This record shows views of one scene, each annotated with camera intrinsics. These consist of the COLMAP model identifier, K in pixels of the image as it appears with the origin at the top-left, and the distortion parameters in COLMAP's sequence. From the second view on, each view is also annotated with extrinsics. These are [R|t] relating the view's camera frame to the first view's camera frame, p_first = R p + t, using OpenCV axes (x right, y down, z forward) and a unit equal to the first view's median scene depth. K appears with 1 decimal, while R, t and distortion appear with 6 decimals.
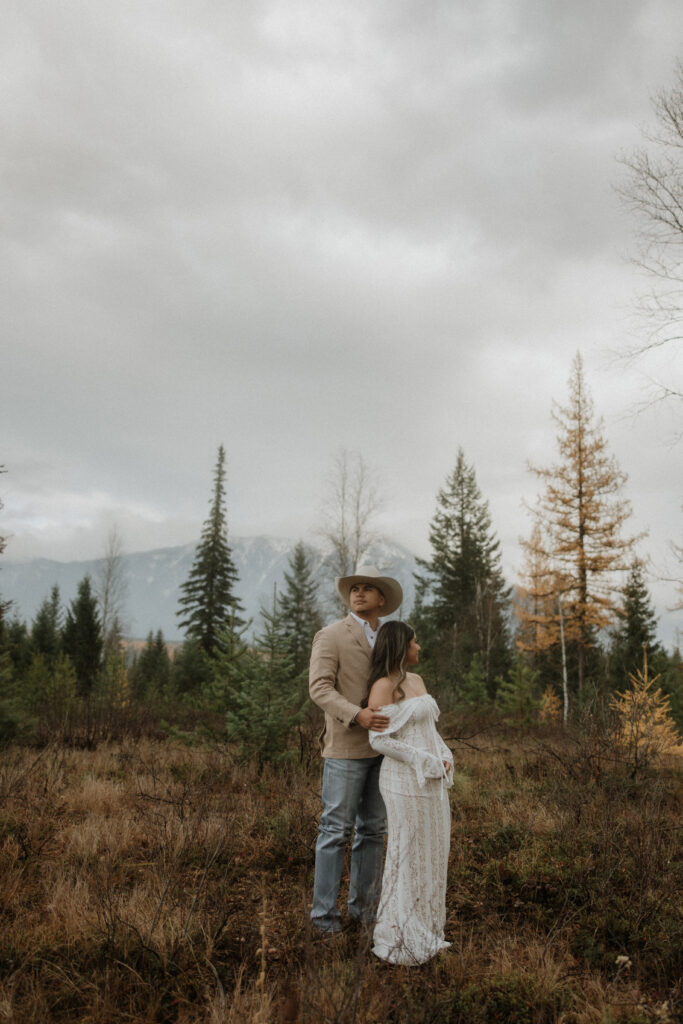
lens RADIAL K [[838.3, 0, 357.3], [0, 838.3, 514.9], [0, 0, 1]] dist [-0.110534, 0.096063]
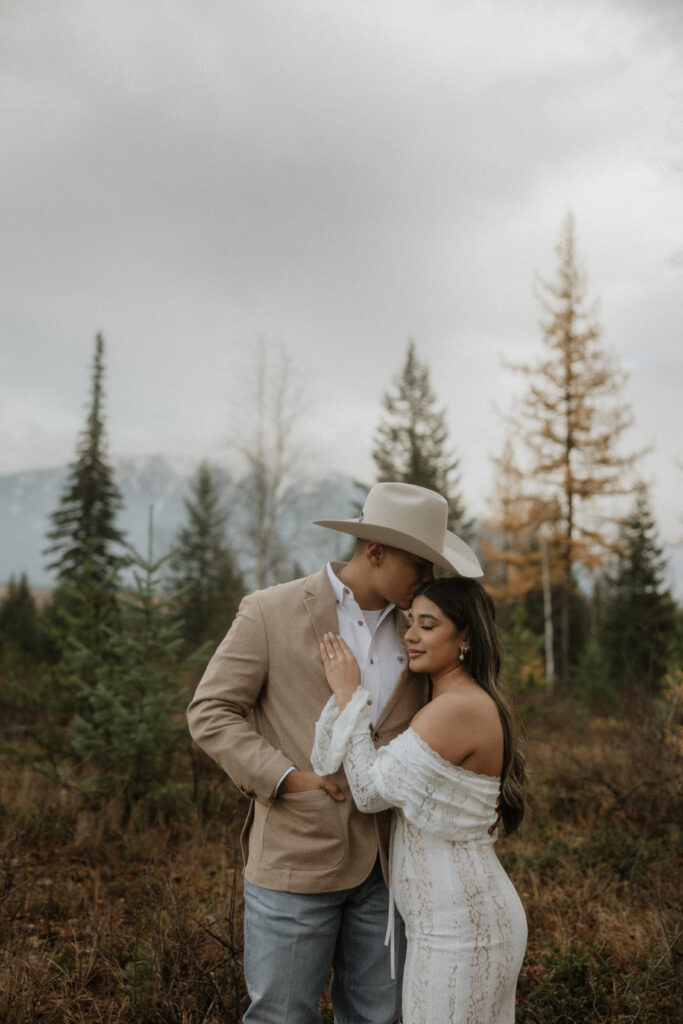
lens RADIAL K [[834.2, 0, 341.5], [0, 834.2, 512.0], [0, 0, 1]] dist [-0.098894, 0.086862]
pose [[0.996739, -0.002700, 0.080654, -0.004434], [-0.003552, 0.997004, 0.077269, 0.022810], [-0.080621, -0.077303, 0.993743, 0.238972]]
